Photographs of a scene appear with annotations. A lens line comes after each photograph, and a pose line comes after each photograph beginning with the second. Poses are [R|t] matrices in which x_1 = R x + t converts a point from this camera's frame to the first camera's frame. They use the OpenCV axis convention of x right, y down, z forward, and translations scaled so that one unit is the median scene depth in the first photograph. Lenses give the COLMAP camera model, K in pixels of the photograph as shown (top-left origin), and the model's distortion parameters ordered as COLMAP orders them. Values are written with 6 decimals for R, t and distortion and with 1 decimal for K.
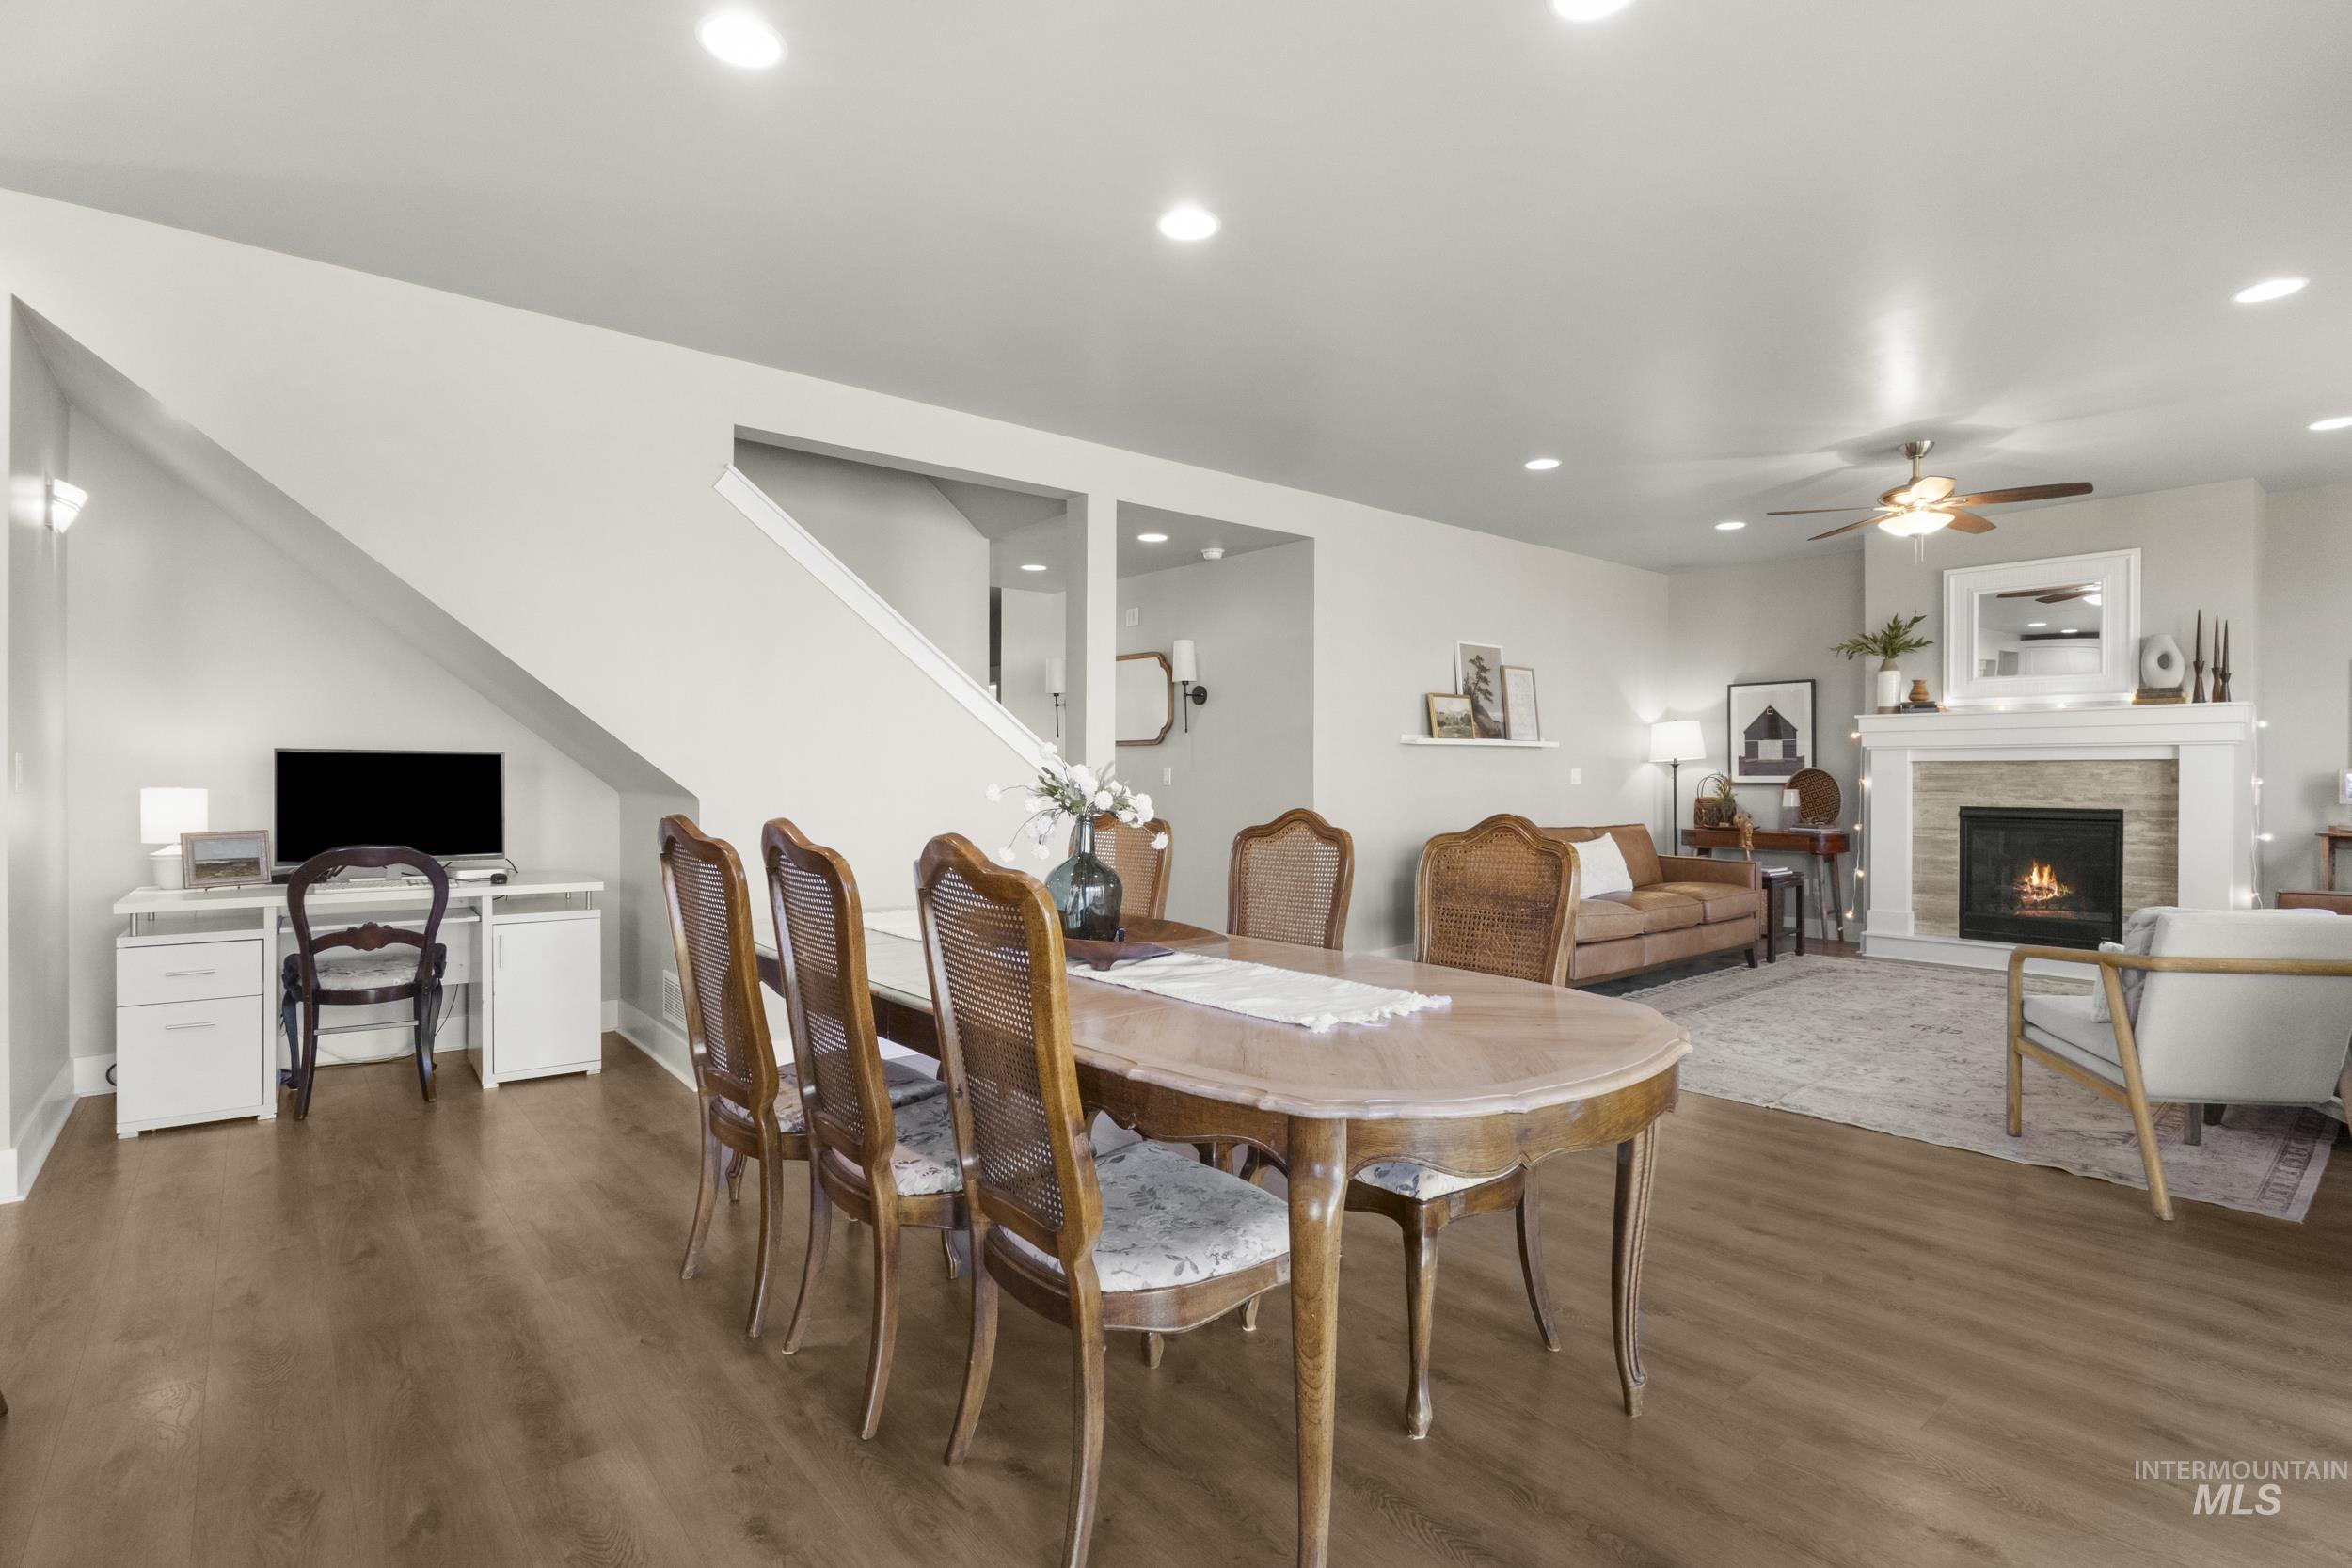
lens RADIAL K [[1111.3, 0, 1167.3], [0, 1111.3, 780.3], [0, 0, 1]] dist [-0.022379, 0.007501]
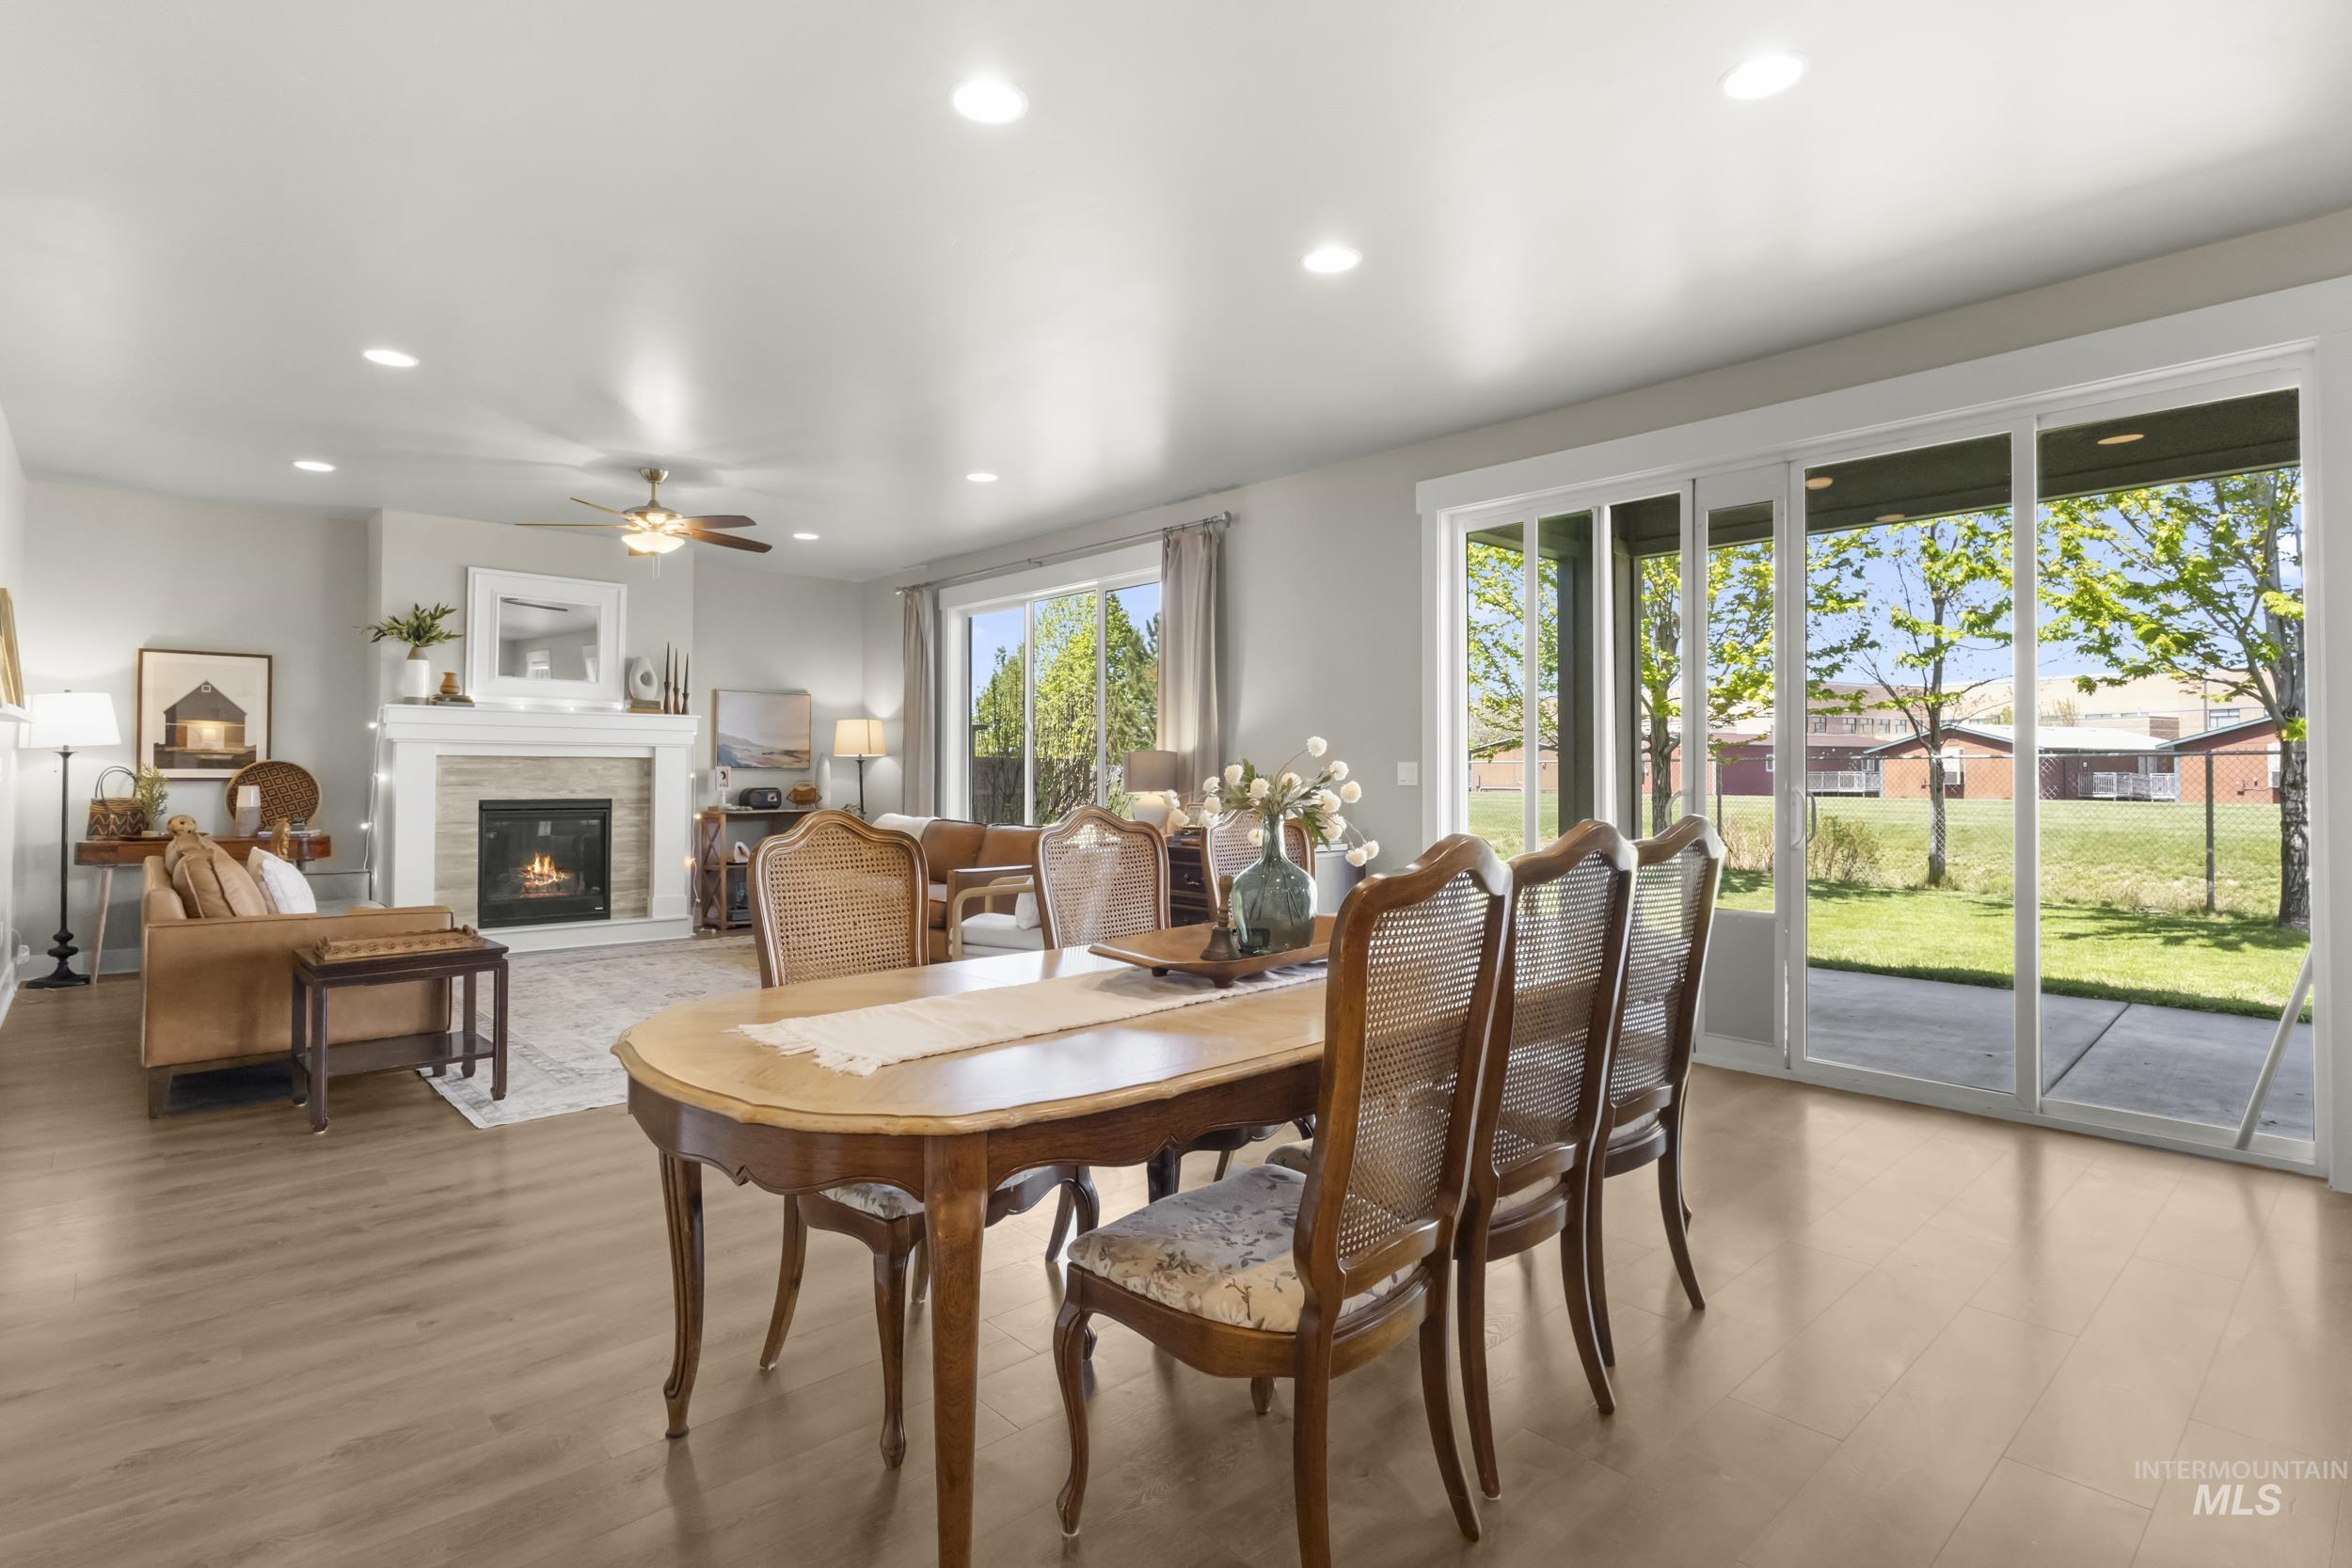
lens RADIAL K [[1154.0, 0, 1164.5], [0, 1154.0, 754.2], [0, 0, 1]] dist [-0.004344, 0.000084]
pose [[-0.052775, 0.016498, 0.998470, -0.384492], [0.000412, 0.999864, -0.016500, -0.000970], [-0.998606, -0.000460, -0.052774, 0.423083]]
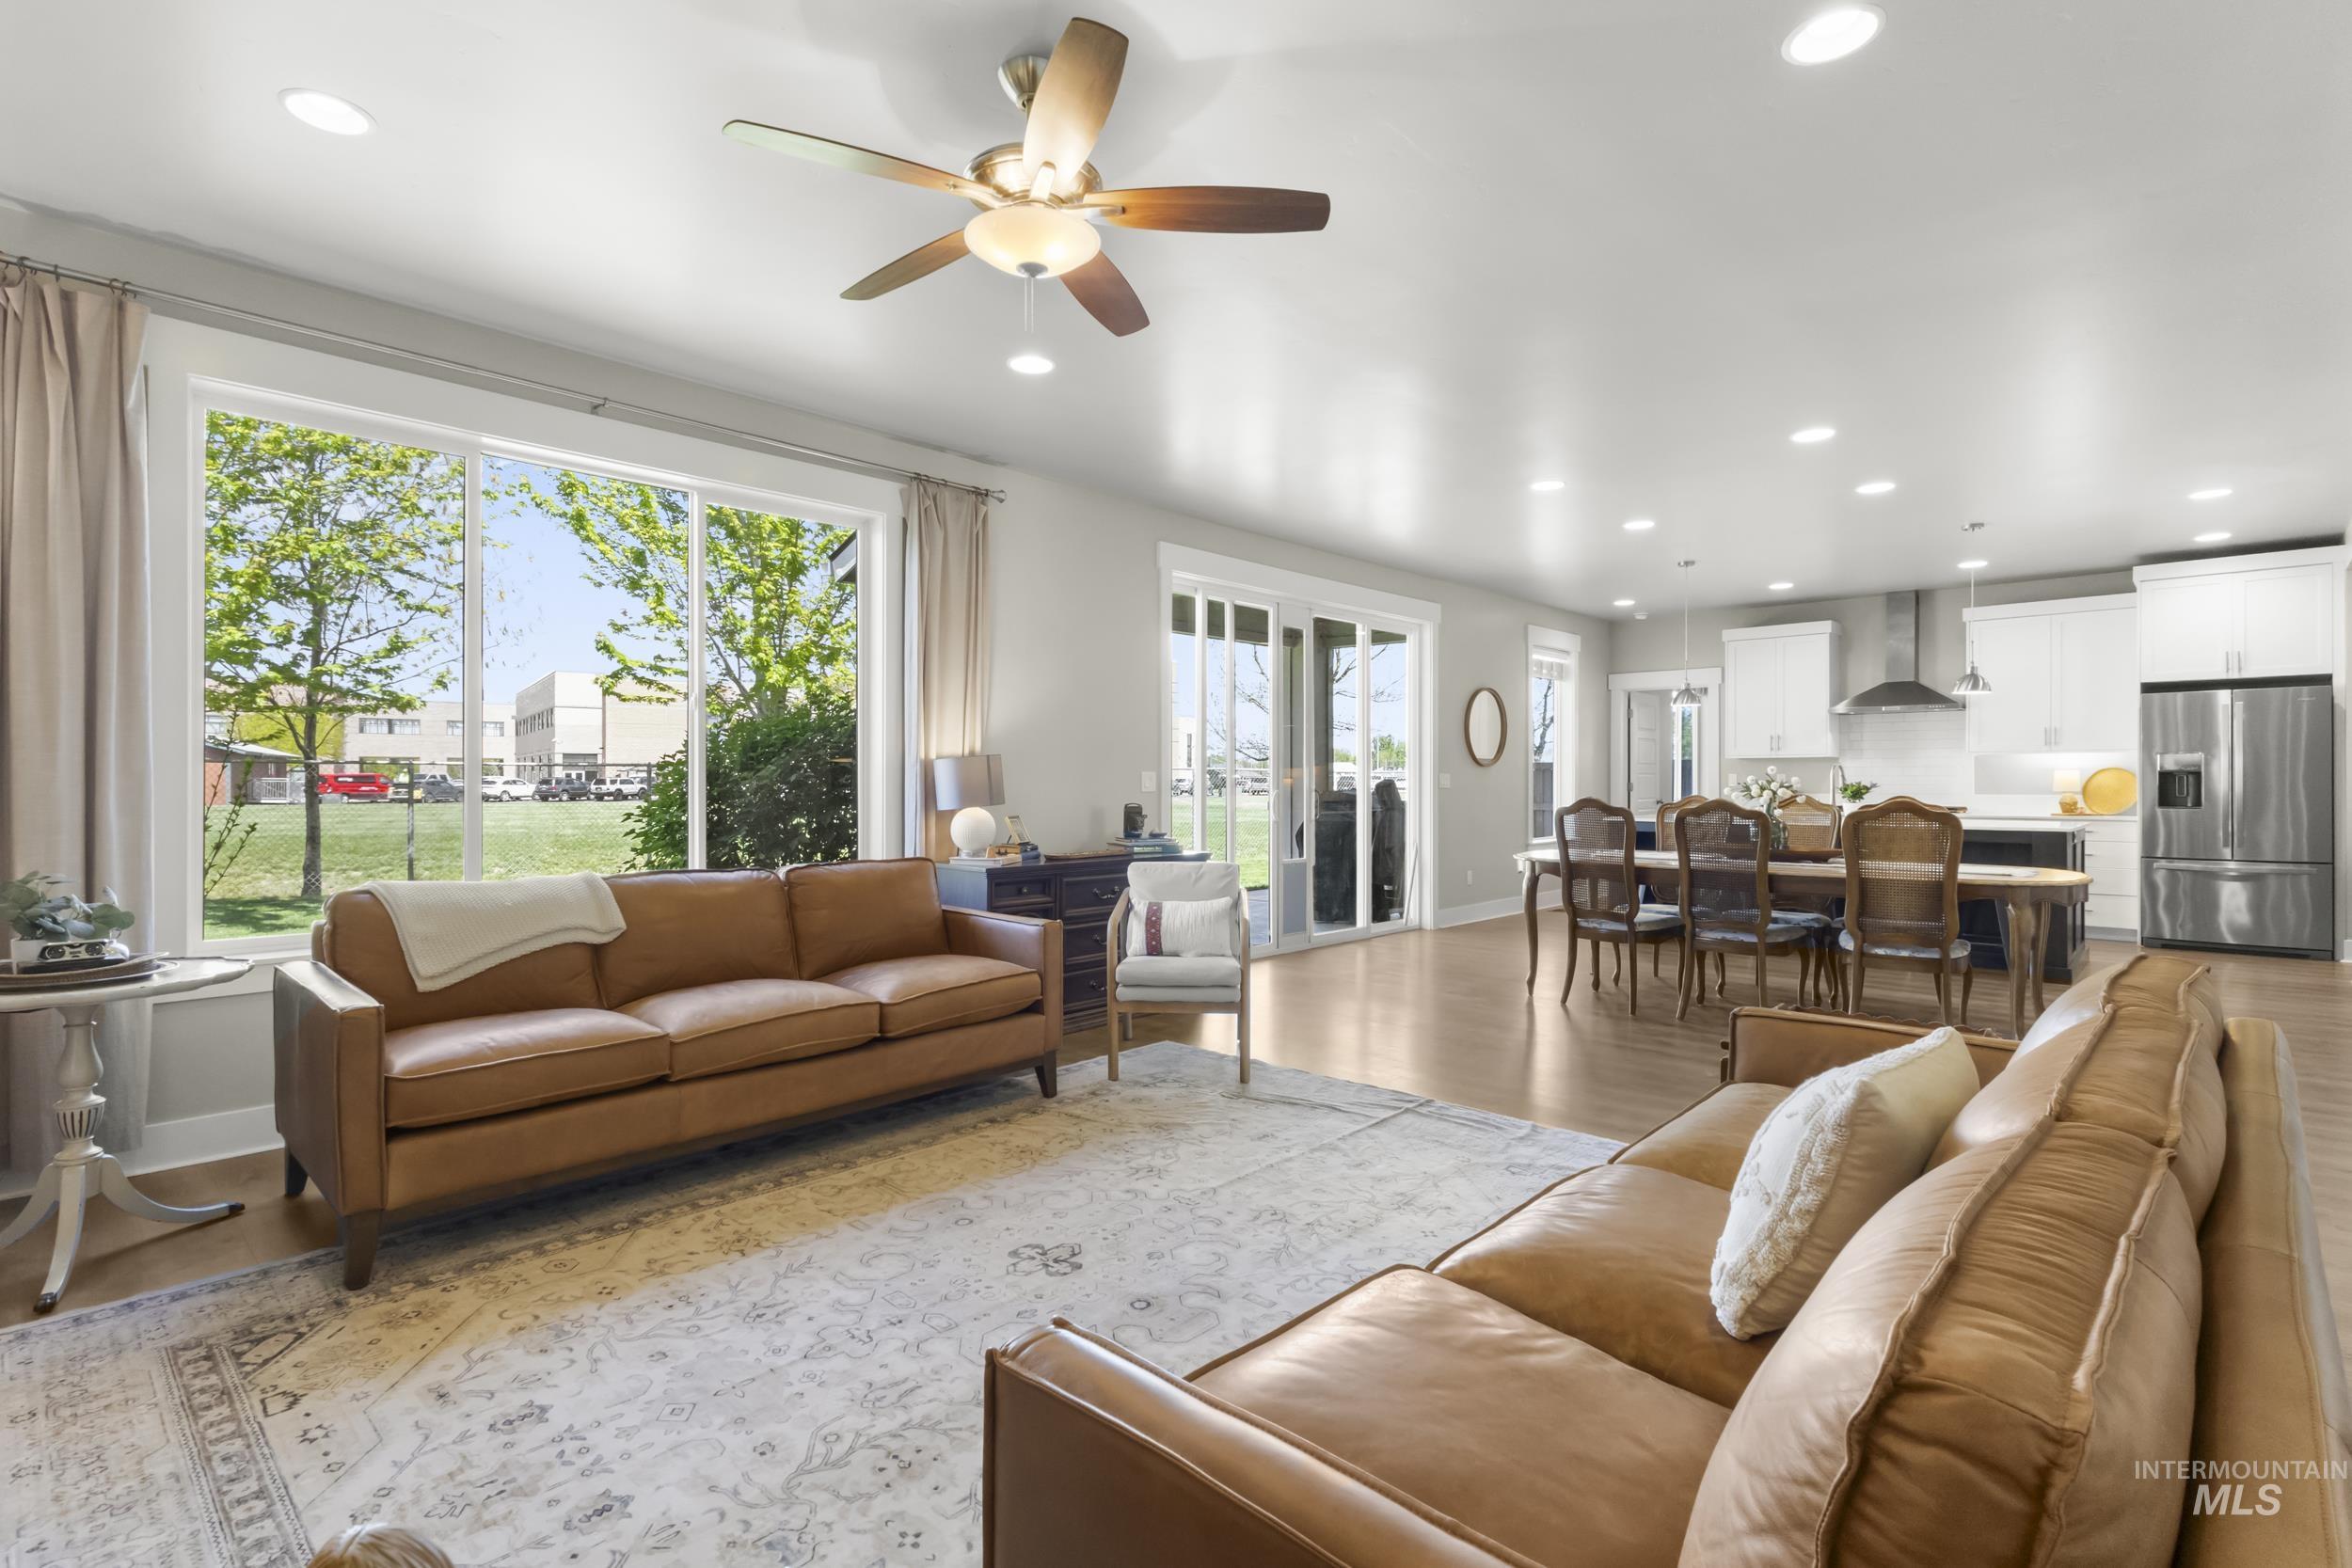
lens RADIAL K [[1086.4, 0, 1176.0], [0, 1086.4, 784.0], [0, 0, 1]] dist [0.000073, -0.000160]
pose [[-0.992391, 0.002521, -0.123097, 0.517035], [0.002440, 0.999997, 0.000807, -0.000053], [0.123099, 0.000500, -0.992394, 1.125046]]
